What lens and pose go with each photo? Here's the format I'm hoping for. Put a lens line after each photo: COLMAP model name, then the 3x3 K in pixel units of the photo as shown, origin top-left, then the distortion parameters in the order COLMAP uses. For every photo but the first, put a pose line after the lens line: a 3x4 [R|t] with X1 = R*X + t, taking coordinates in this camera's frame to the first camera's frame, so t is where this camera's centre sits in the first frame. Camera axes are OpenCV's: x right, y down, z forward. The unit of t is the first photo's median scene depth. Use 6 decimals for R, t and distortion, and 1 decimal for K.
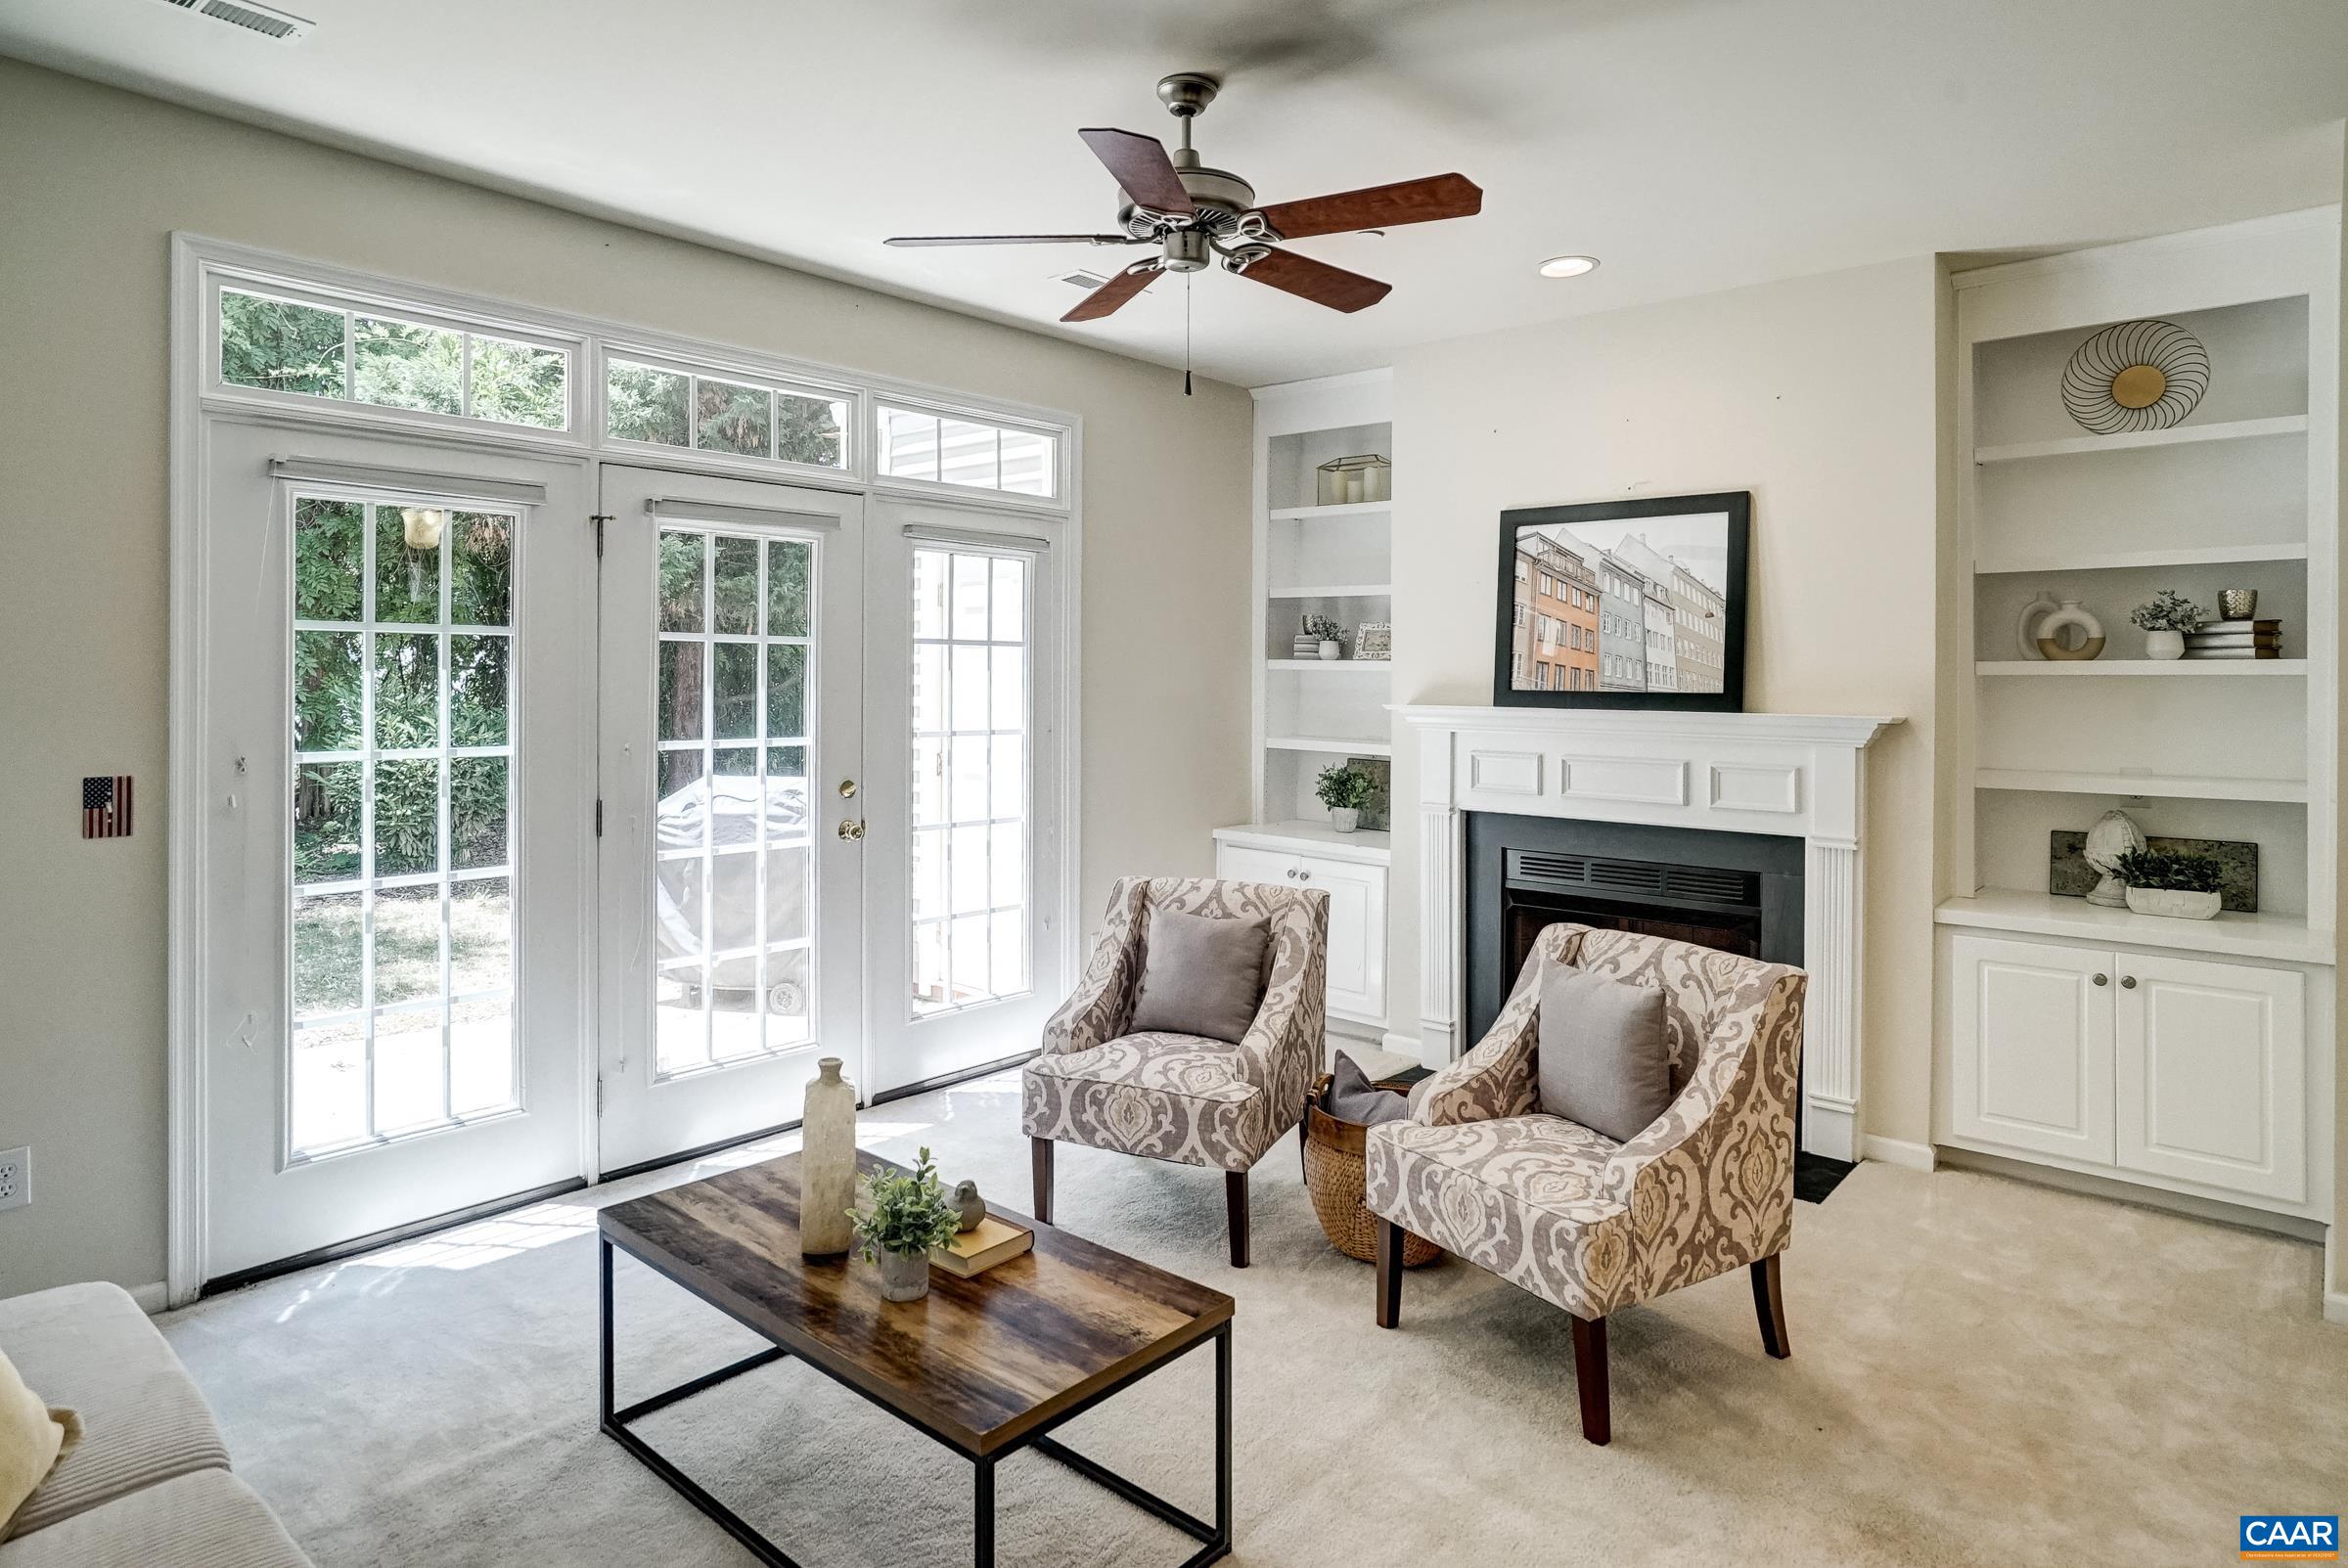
lens RADIAL K [[1310.3, 0, 1150.1], [0, 1310.3, 670.9], [0, 0, 1]] dist [-0.050729, 0.032920]
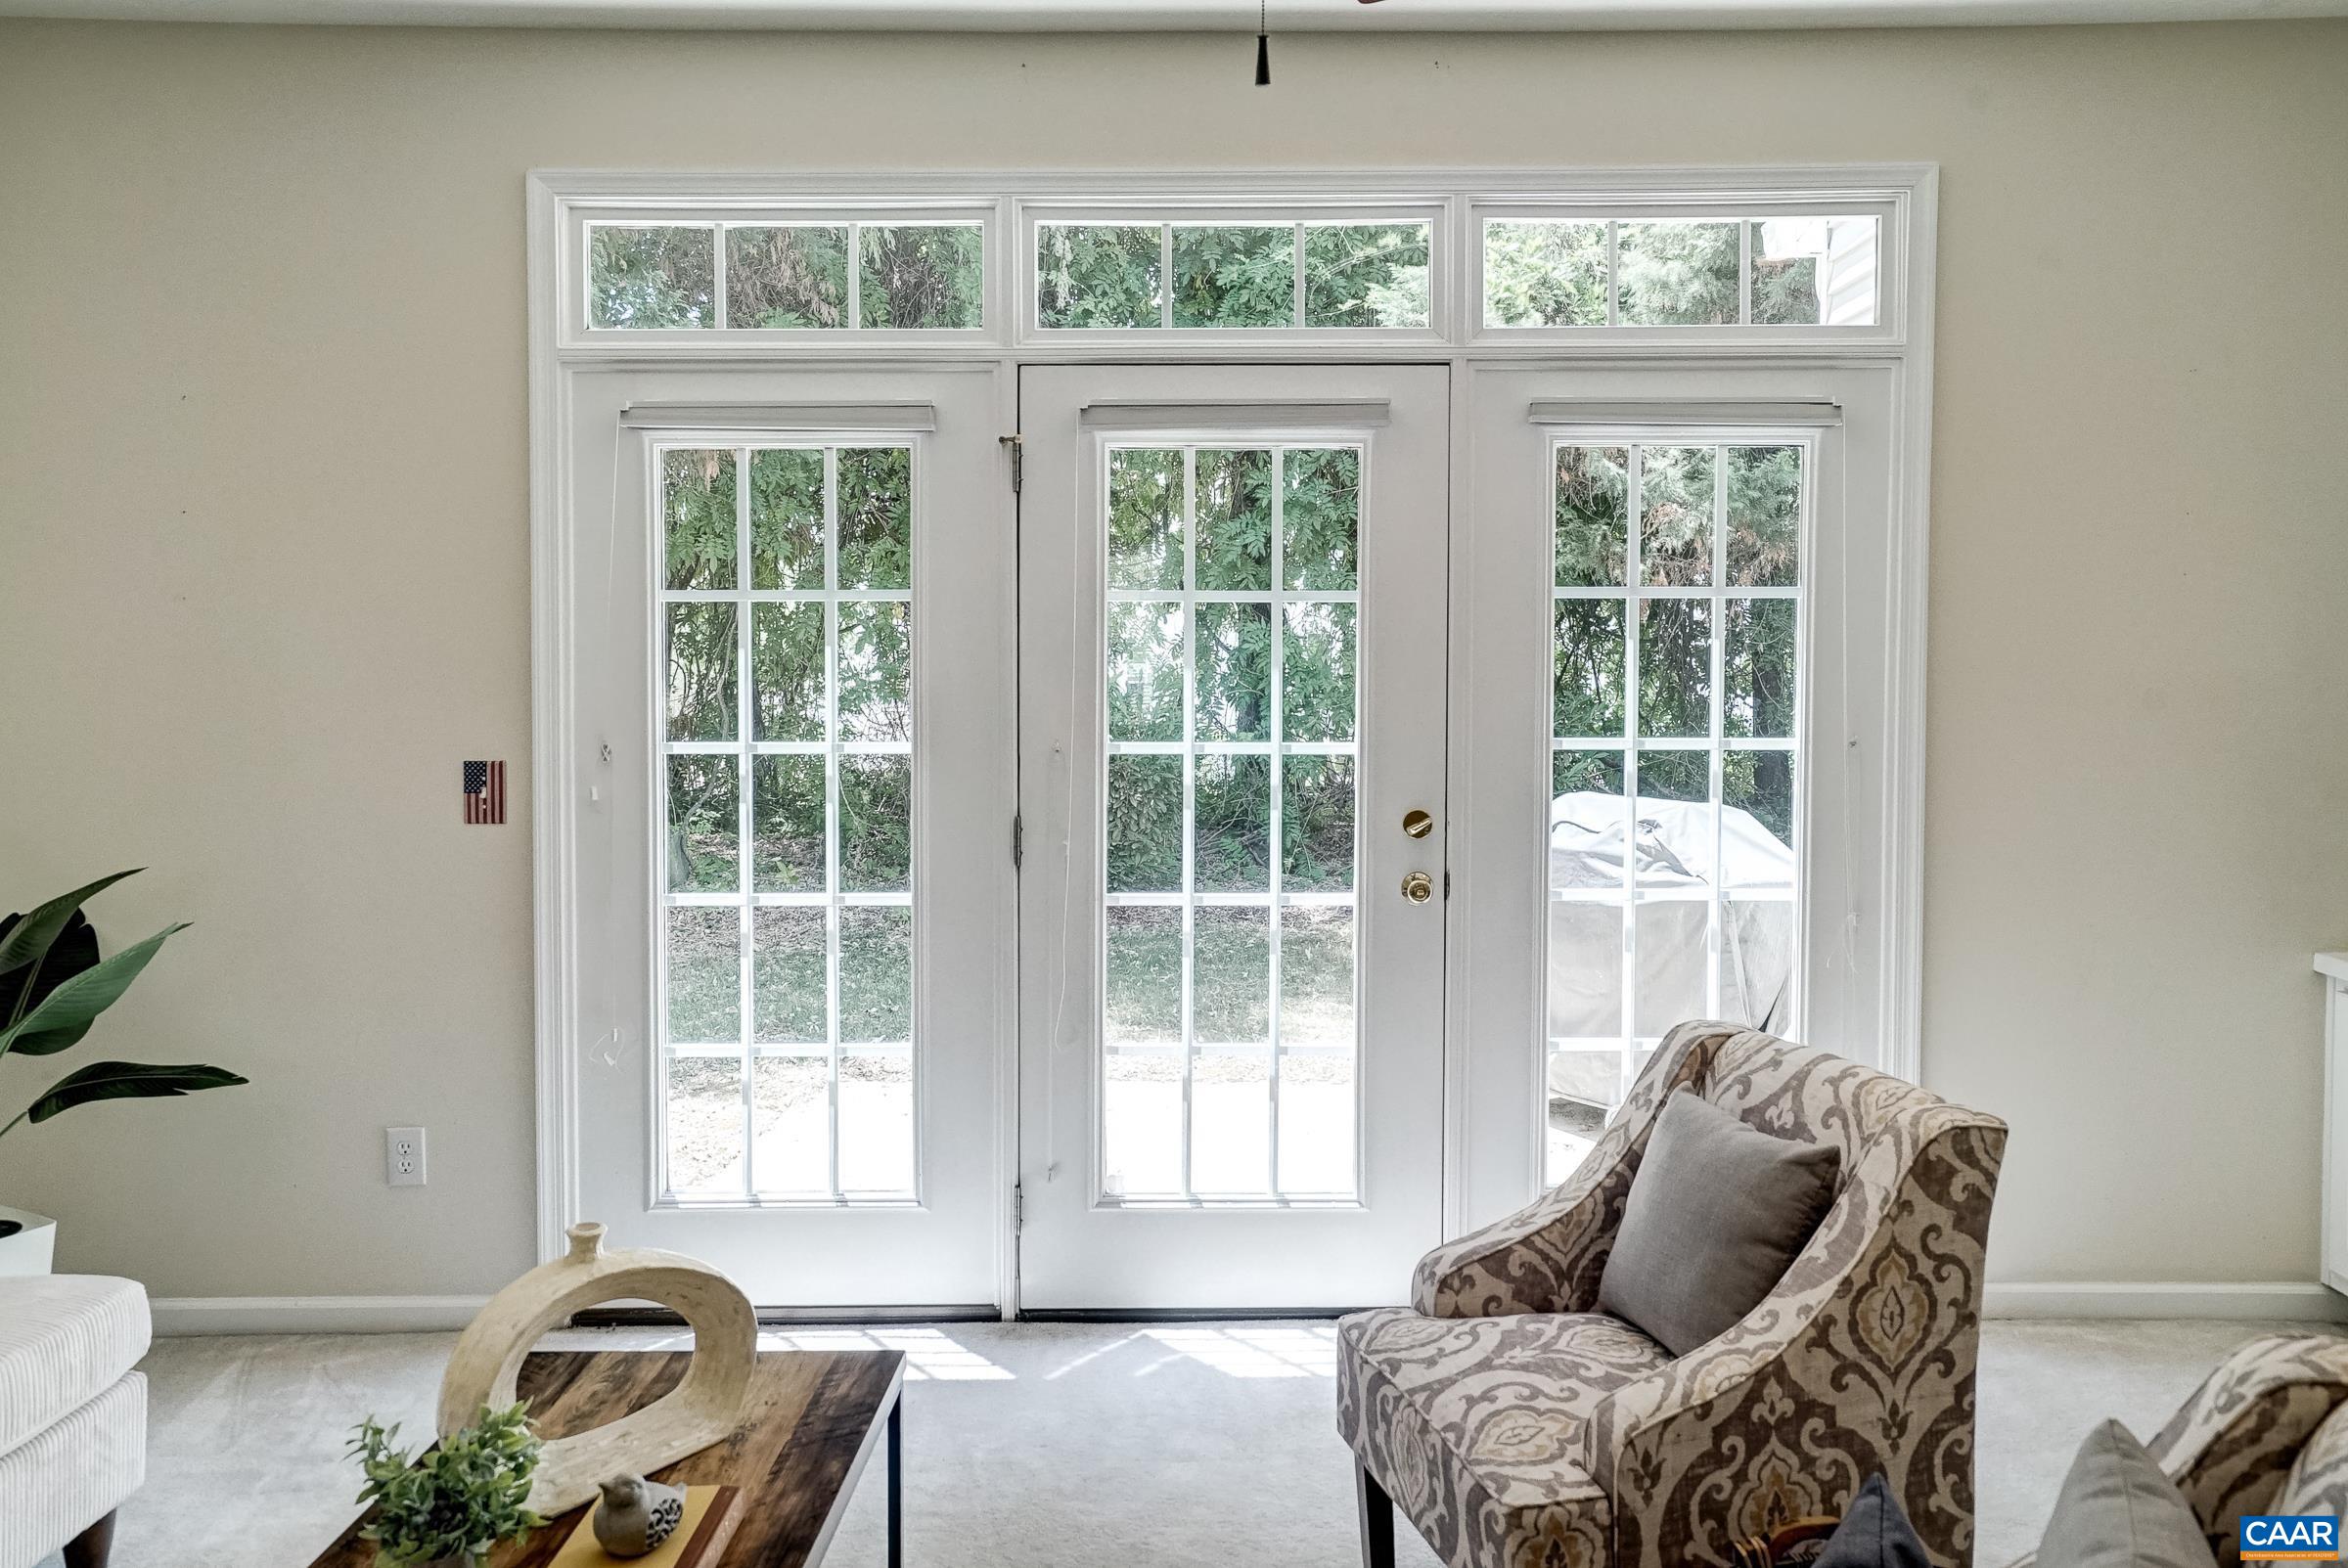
lens RADIAL K [[1734.3, 0, 1247.6], [0, 1734.3, 708.0], [0, 0, 1]] dist [-0.031315, 0.072386]
pose [[0.681549, 0.016471, -0.731587, 0.349750], [0.010478, 0.999425, 0.032263, 0.004843], [0.731698, -0.029654, 0.680984, 0.363522]]
